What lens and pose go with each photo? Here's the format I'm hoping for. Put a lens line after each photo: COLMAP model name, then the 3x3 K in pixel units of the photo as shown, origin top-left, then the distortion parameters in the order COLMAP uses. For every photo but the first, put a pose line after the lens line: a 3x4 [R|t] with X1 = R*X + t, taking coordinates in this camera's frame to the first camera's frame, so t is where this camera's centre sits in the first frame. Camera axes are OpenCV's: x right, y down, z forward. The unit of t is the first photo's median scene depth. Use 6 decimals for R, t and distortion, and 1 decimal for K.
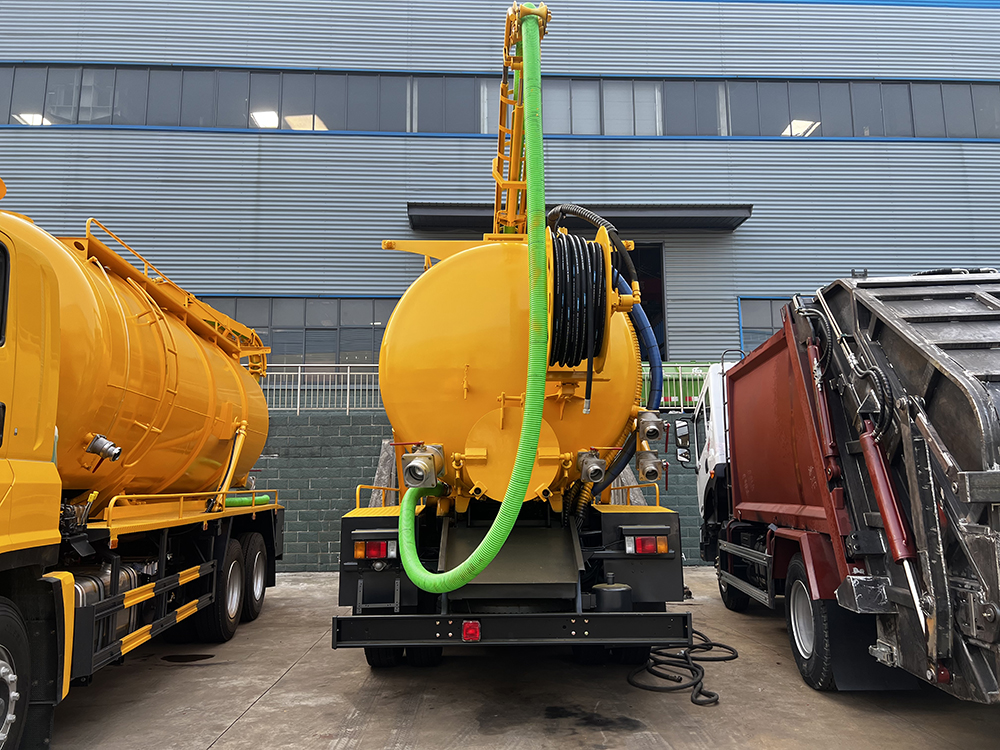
lens RADIAL K [[746.5, 0, 502.5], [0, 746.5, 378.9], [0, 0, 1]] dist [0.054514, -0.055870]
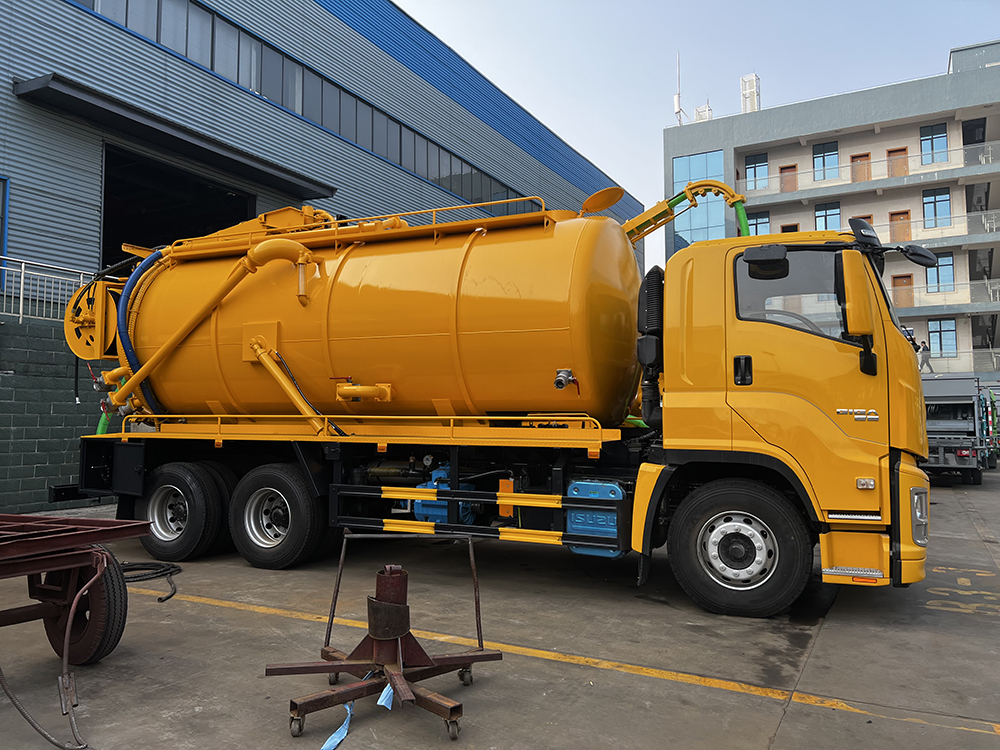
lens RADIAL K [[746.8, 0, 503.8], [0, 746.8, 369.9], [0, 0, 1]] dist [0.044233, -0.042564]
pose [[0.515082, 0.067134, 0.854508, -1.678767], [-0.131898, 0.991262, 0.001627, 0.067965], [-0.846932, -0.113546, 0.519436, 0.320266]]
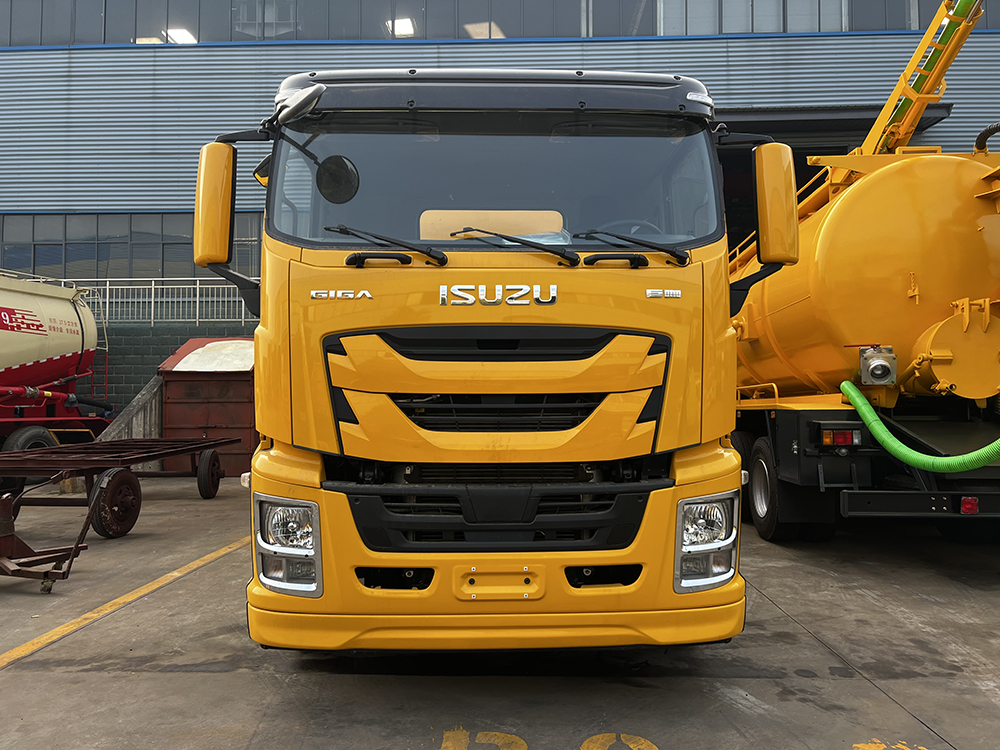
lens RADIAL K [[746.5, 0, 502.5], [0, 746.5, 378.9], [0, 0, 1]] dist [0.054514, -0.055870]
pose [[0.996970, 0.002974, -0.077732, -0.507417], [0.006275, 0.992938, 0.118468, -0.000050], [0.077535, -0.118597, 0.989911, -0.139992]]
